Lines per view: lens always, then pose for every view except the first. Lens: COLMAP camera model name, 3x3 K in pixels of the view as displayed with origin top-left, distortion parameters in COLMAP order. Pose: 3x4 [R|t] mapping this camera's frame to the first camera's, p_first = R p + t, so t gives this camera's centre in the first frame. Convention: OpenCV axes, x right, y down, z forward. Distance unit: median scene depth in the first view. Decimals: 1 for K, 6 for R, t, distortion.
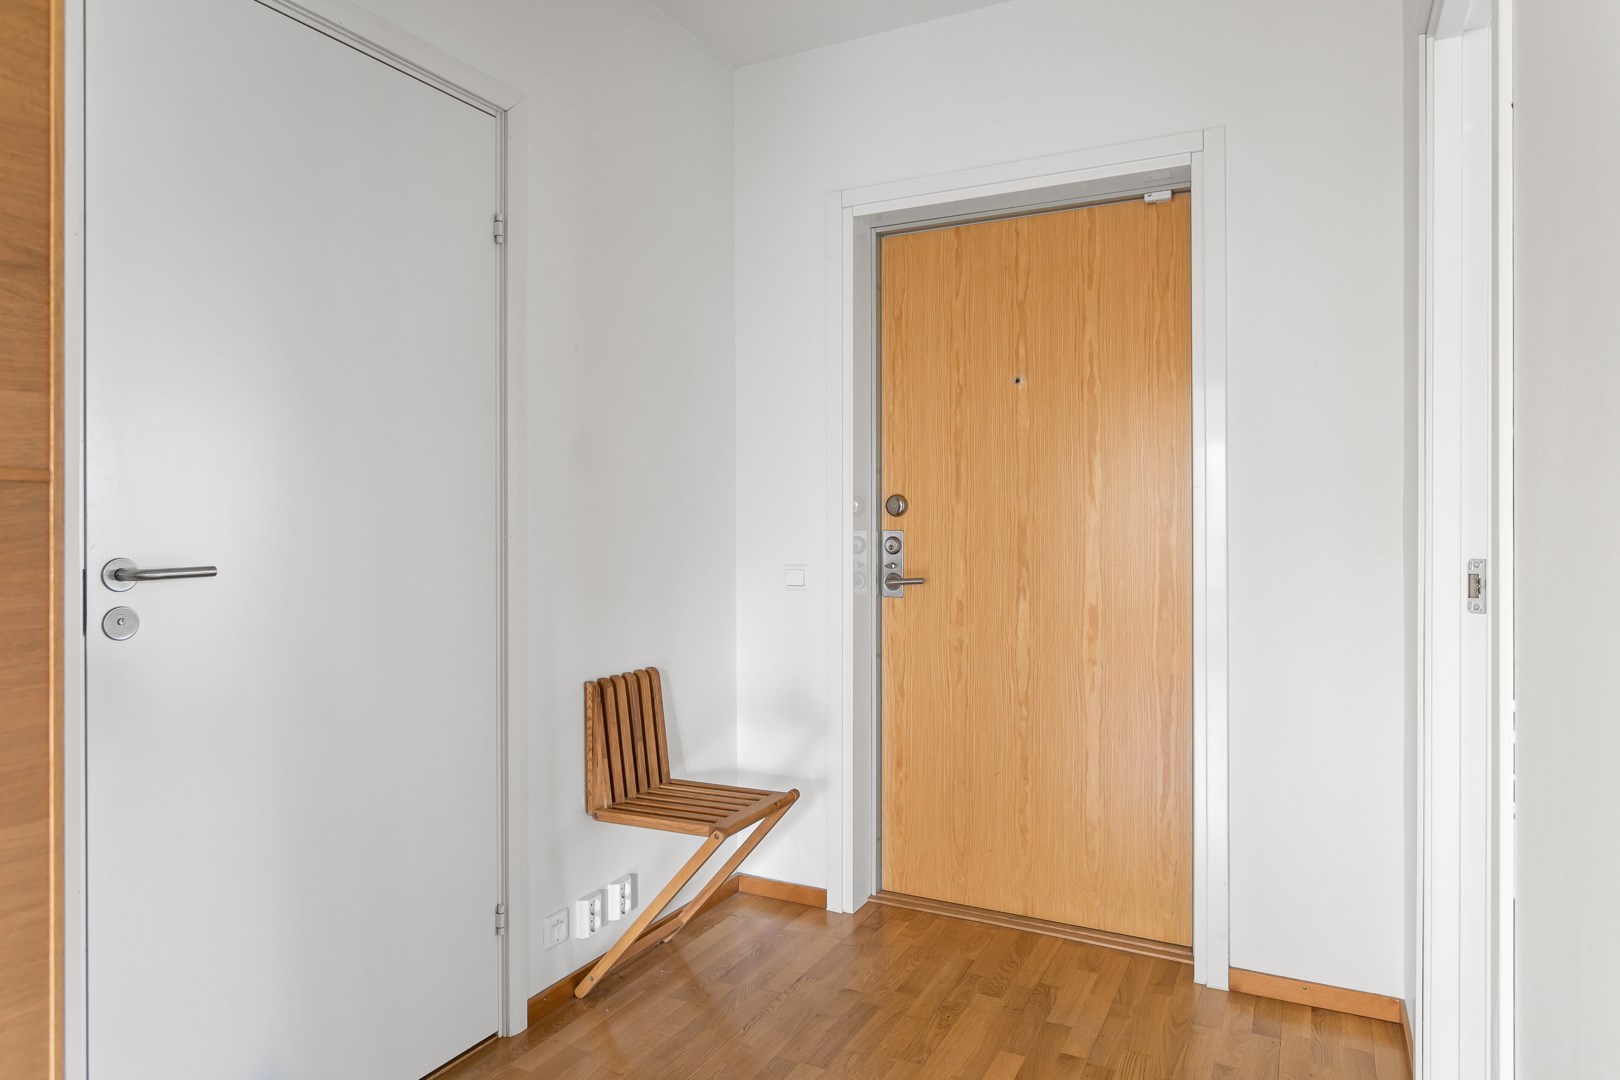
lens RADIAL K [[999.3, 0, 804.2], [0, 999.3, 518.5], [0, 0, 1]] dist [-0.013875, 0.008041]
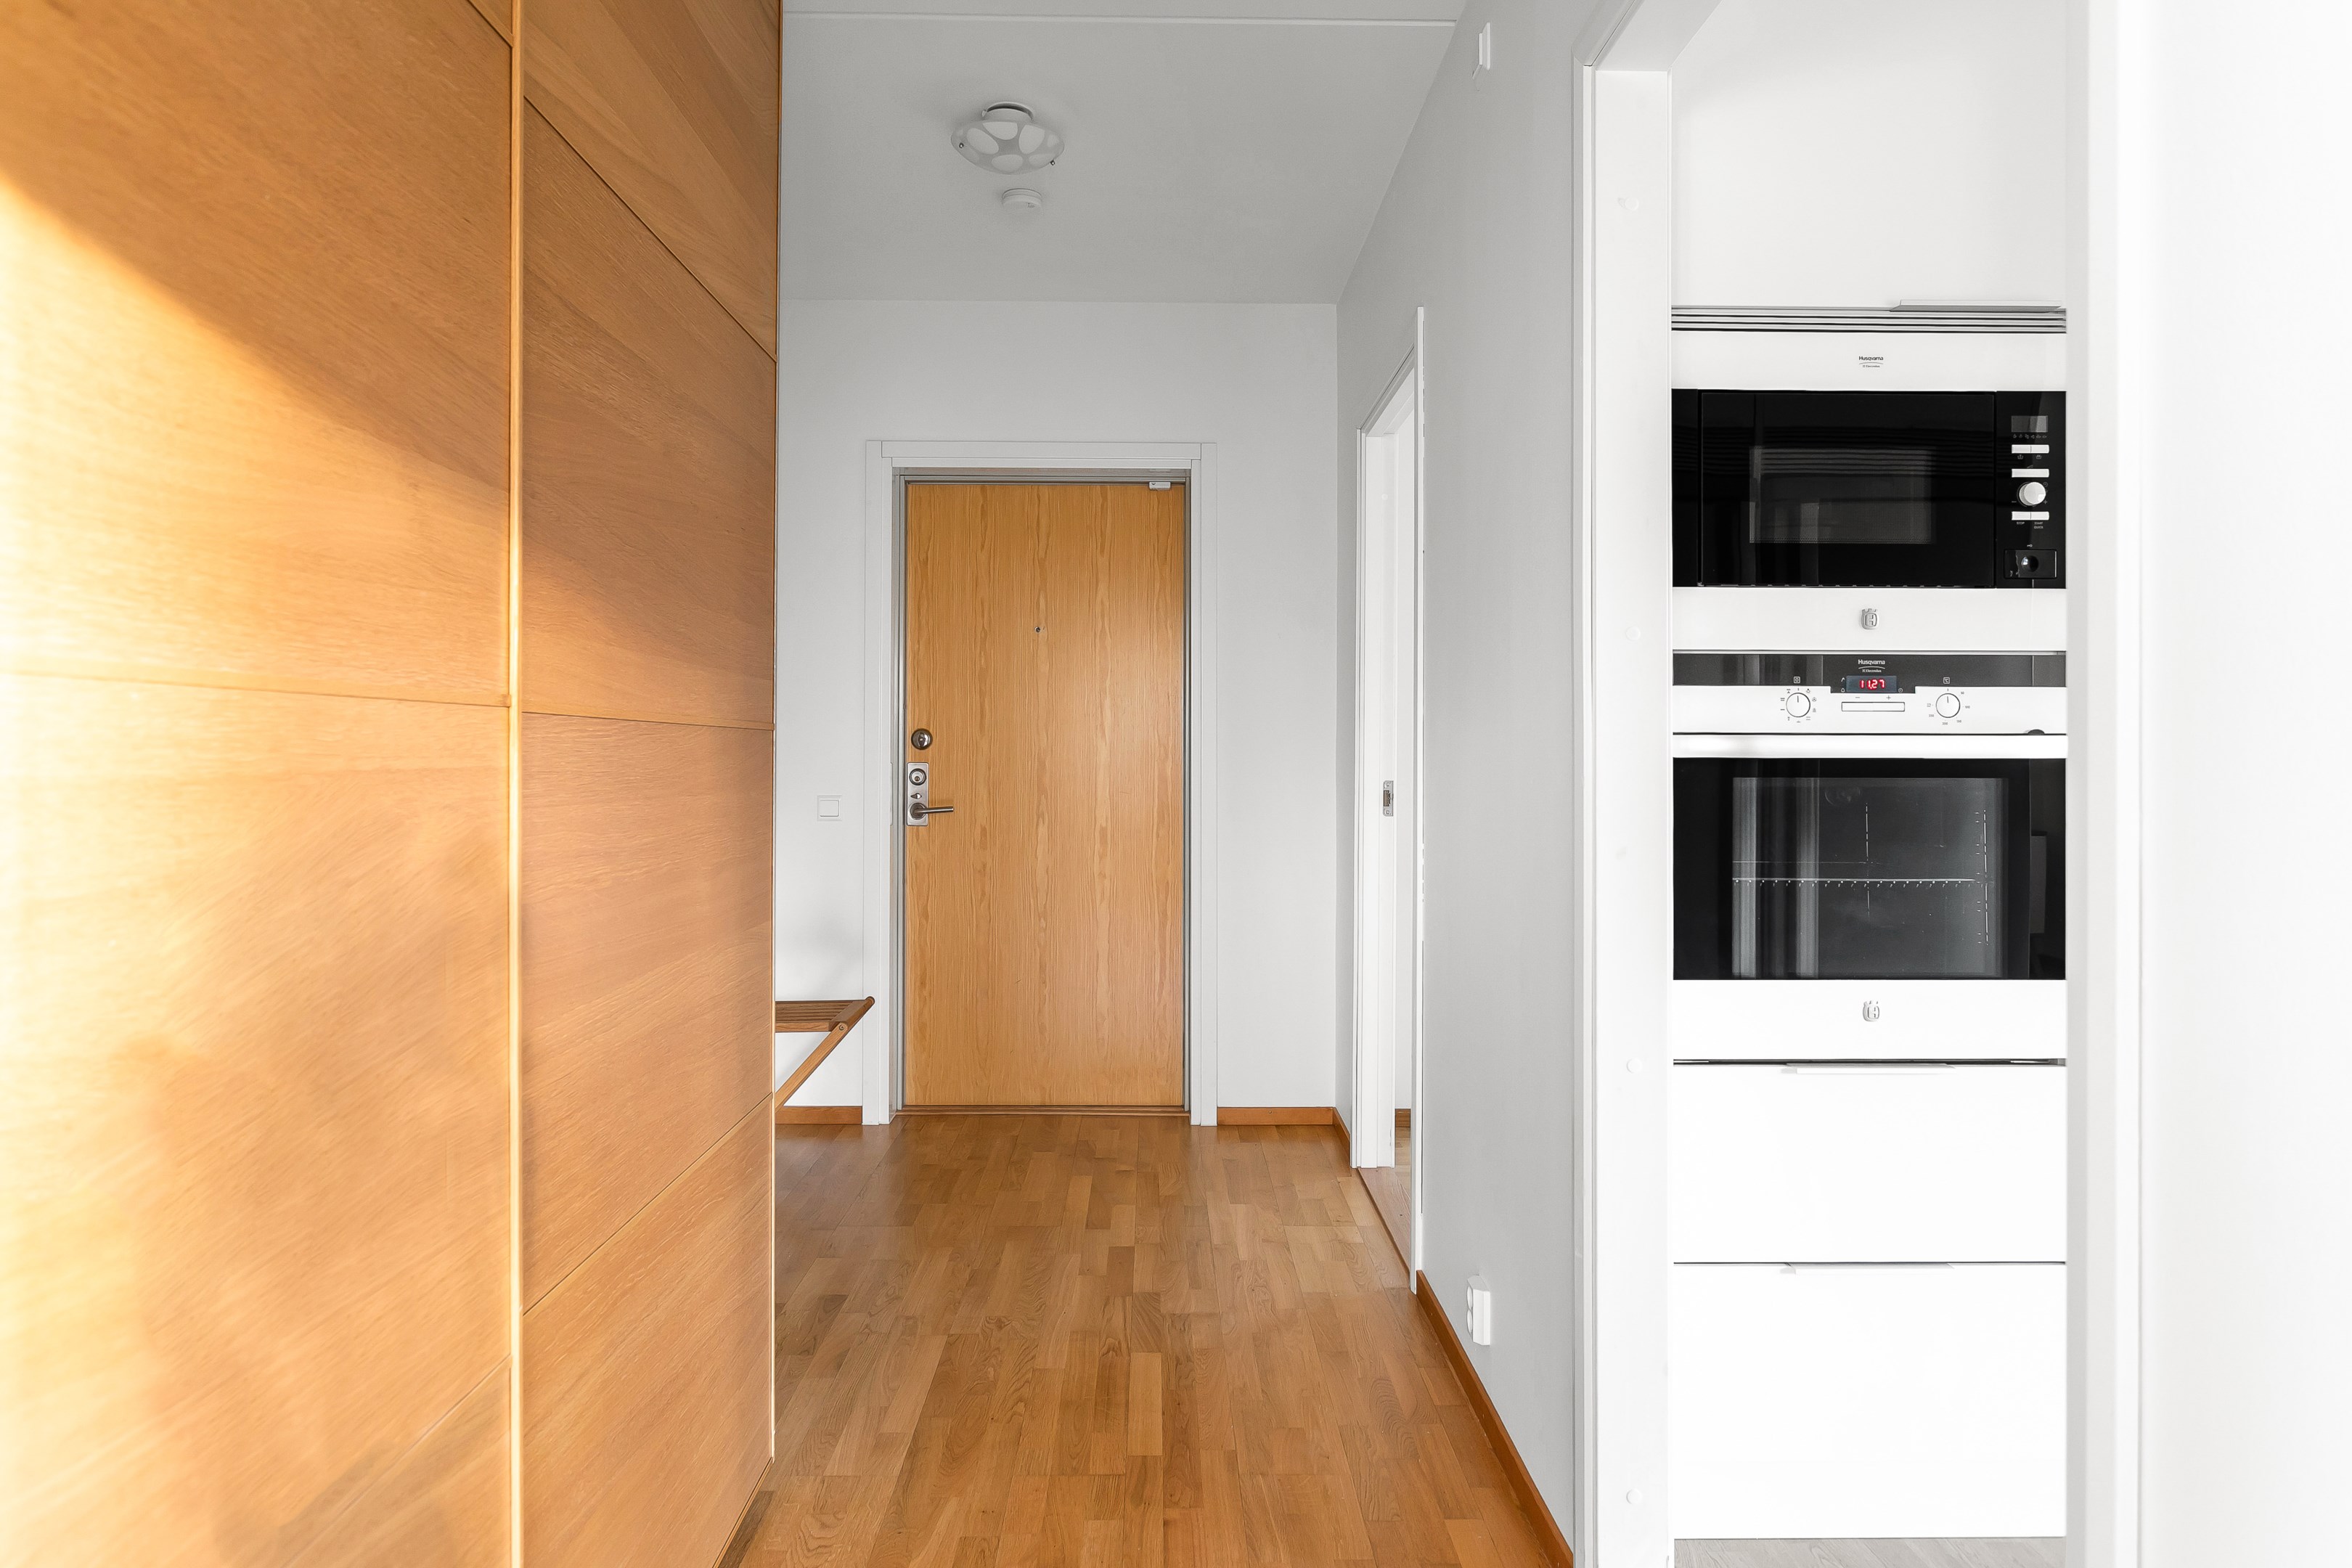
lens RADIAL K [[1450.8, 0, 1174.6], [0, 1450.8, 743.2], [0, 0, 1]] dist [-0.013875, 0.008041]
pose [[0.879848, 0.007805, 0.475191, -0.427246], [-0.005231, 0.999964, -0.006739, 0.000131], [-0.475226, 0.003443, 0.879857, -0.511099]]
